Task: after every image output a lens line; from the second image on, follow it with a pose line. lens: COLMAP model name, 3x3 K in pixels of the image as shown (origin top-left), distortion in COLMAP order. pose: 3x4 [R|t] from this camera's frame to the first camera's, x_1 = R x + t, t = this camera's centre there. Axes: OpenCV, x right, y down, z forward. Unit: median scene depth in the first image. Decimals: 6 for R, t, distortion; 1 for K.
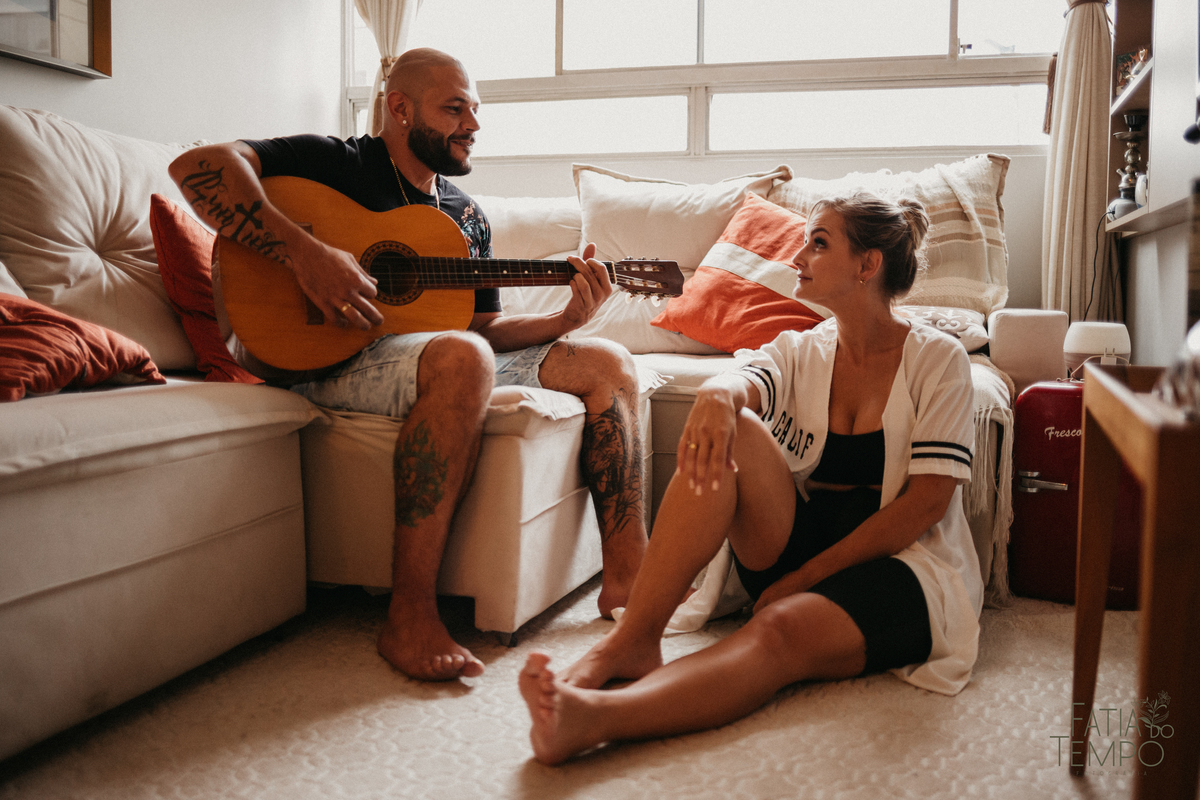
lens RADIAL K [[1066.7, 0, 632.5], [0, 1066.7, 369.8], [0, 0, 1]] dist [-0.064780, 0.005116]
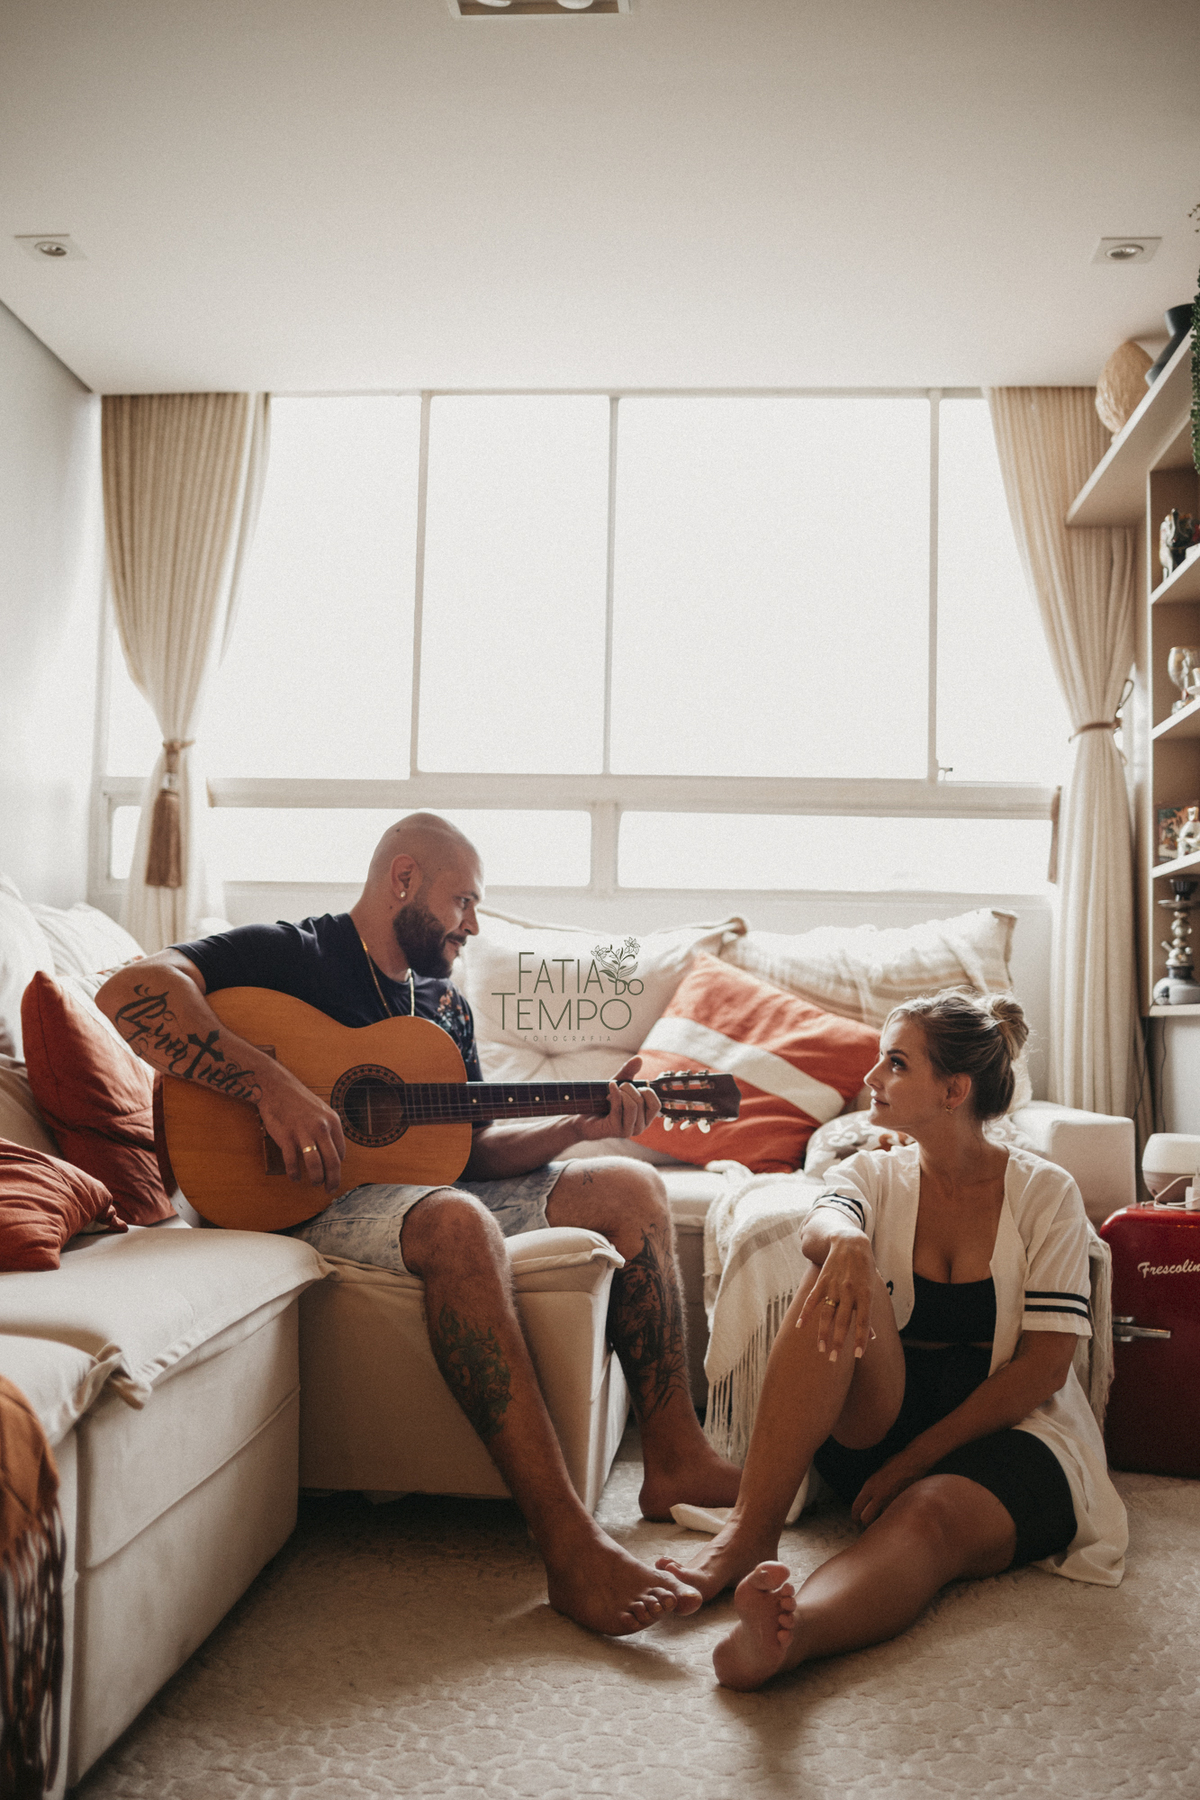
lens RADIAL K [[1600.1, 0, 600.0], [0, 1600.1, 900.0], [0, 0, 1]] dist [-0.064780, 0.005116]
pose [[0.983401, 0.023122, 0.179966, -0.263219], [0.003703, 0.989083, -0.147313, -0.047701], [-0.181408, 0.145534, 0.972580, -0.200681]]
